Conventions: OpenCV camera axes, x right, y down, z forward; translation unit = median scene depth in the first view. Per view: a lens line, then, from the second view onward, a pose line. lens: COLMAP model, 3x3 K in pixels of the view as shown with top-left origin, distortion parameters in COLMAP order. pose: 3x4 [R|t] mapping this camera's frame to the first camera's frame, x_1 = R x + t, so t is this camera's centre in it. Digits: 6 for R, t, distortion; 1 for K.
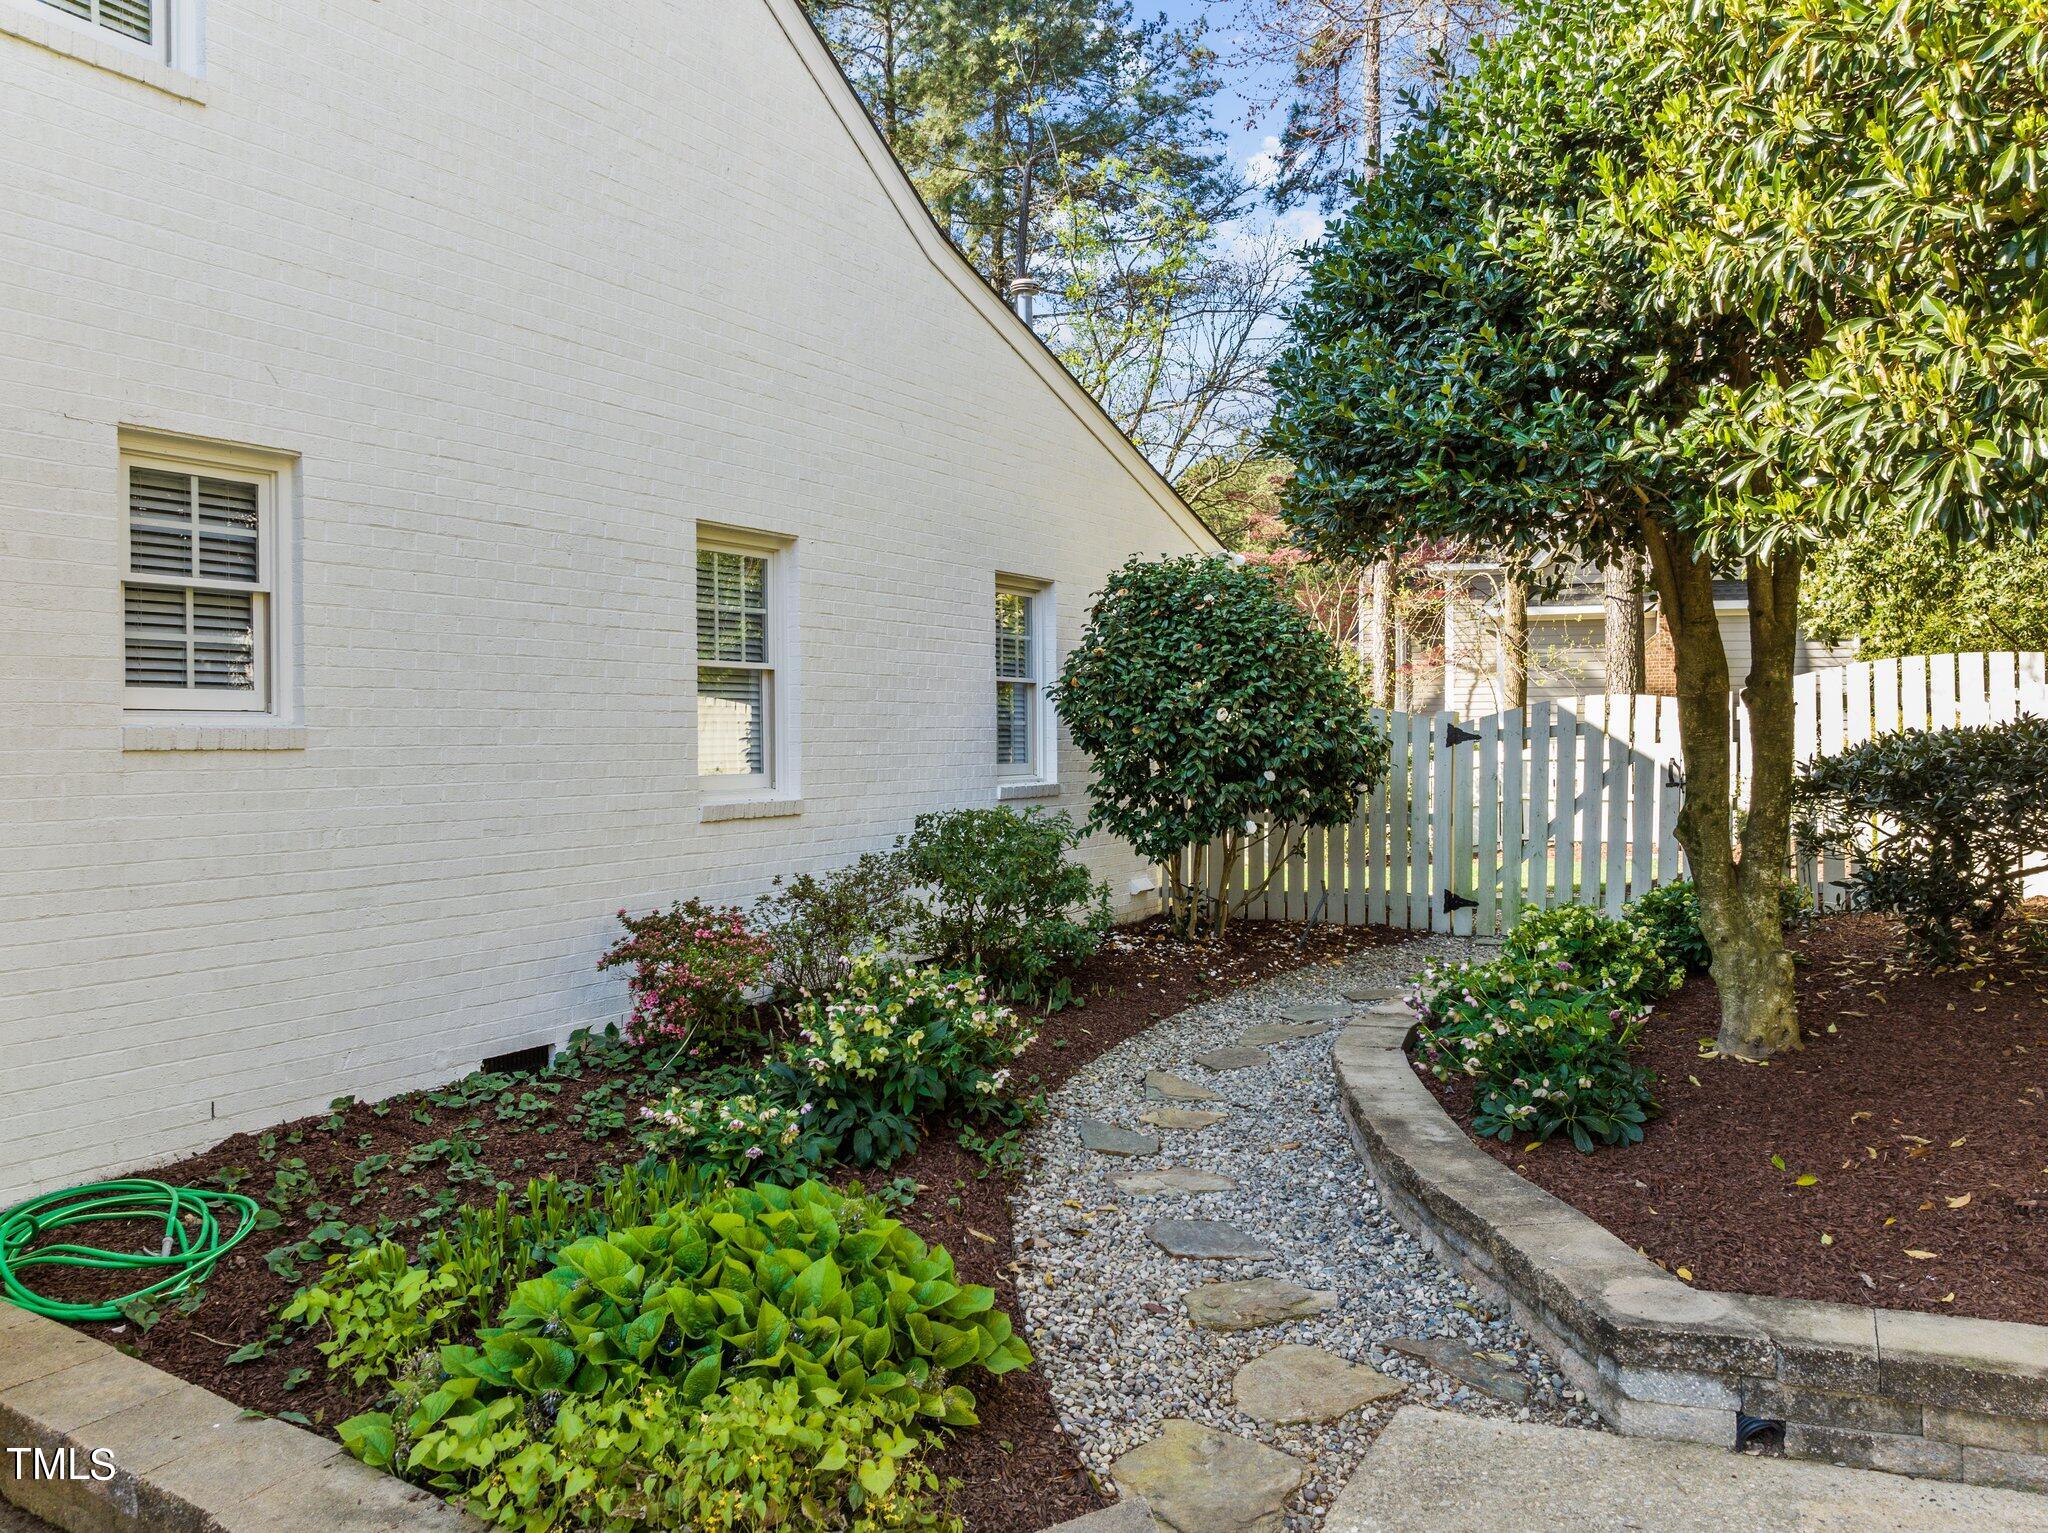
lens RADIAL K [[1437.0, 0, 1022.1], [0, 1437.0, 765.7], [0, 0, 1]] dist [-0.000360, 0.000494]
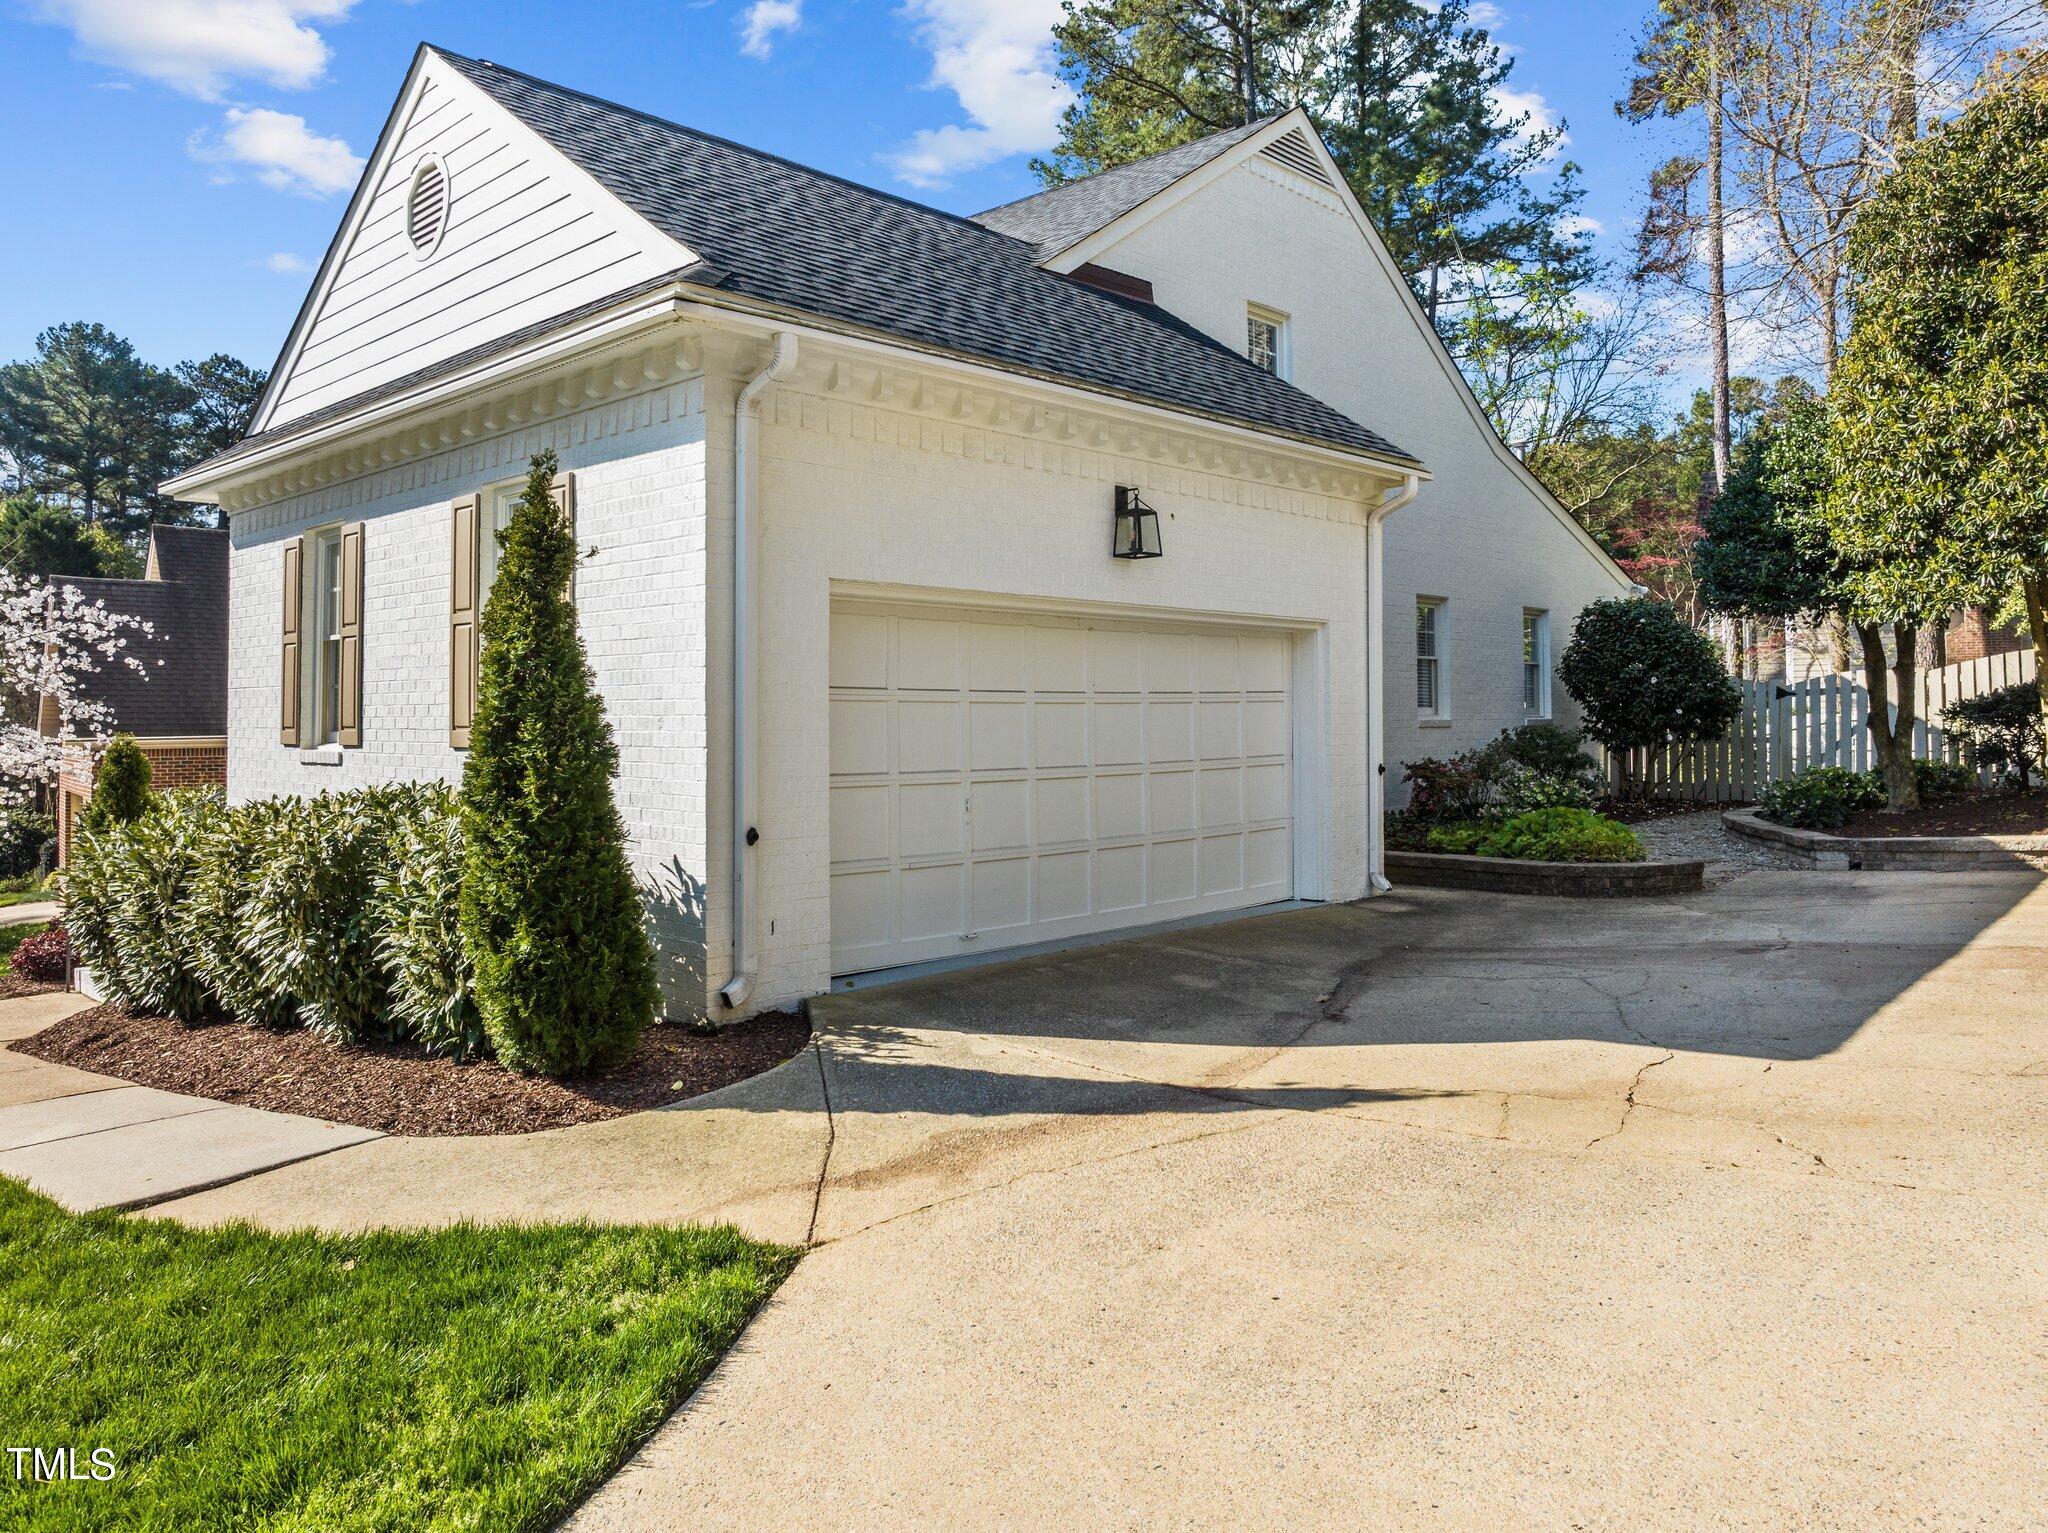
lens RADIAL K [[1447.9, 0, 1064.4], [0, 1447.9, 665.6], [0, 0, 1]] dist [-0.007287, -0.003324]
pose [[0.983152, -0.003720, -0.182754, -0.285036], [-0.006216, 0.998534, -0.053764, 0.054713], [0.182686, 0.053994, 0.981688, -1.073814]]
